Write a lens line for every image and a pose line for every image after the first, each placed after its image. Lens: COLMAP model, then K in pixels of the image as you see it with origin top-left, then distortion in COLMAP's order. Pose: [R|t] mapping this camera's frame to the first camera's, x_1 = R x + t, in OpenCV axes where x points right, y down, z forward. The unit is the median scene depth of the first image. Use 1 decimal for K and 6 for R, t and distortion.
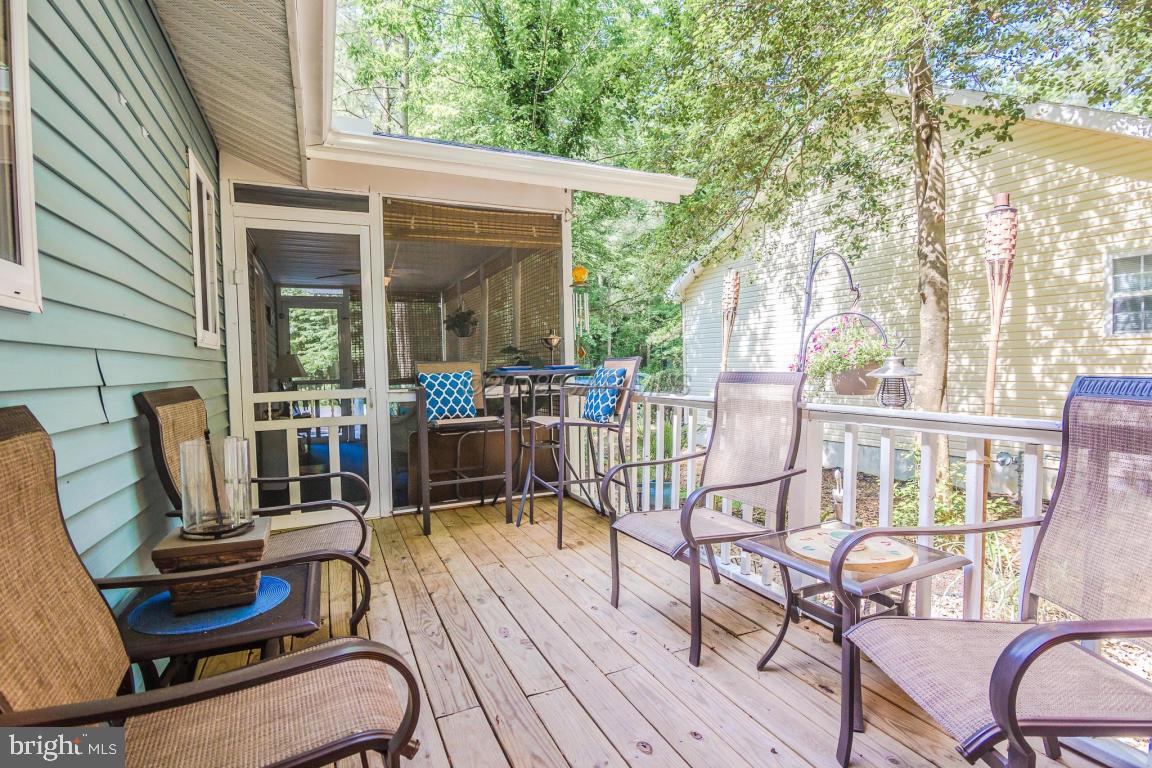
lens RADIAL K [[559.6, 0, 575.9], [0, 559.6, 386.2], [0, 0, 1]] dist [-0.019449, -0.000008]
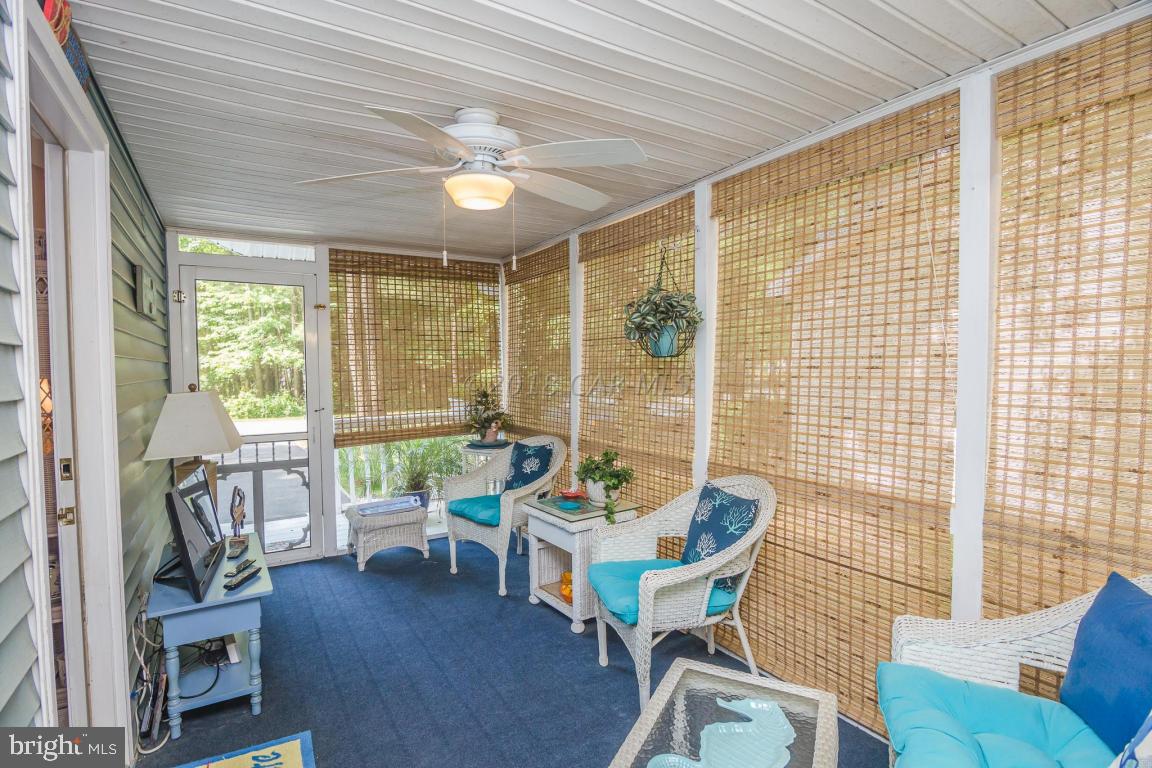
lens RADIAL K [[559.6, 0, 575.9], [0, 559.6, 386.2], [0, 0, 1]] dist [-0.019449, -0.000008]
pose [[0.992226, 0.011180, 0.123946, -0.067577], [-0.010693, 0.999932, -0.004597, -0.013868], [-0.123989, 0.003236, 0.992278, 0.132265]]
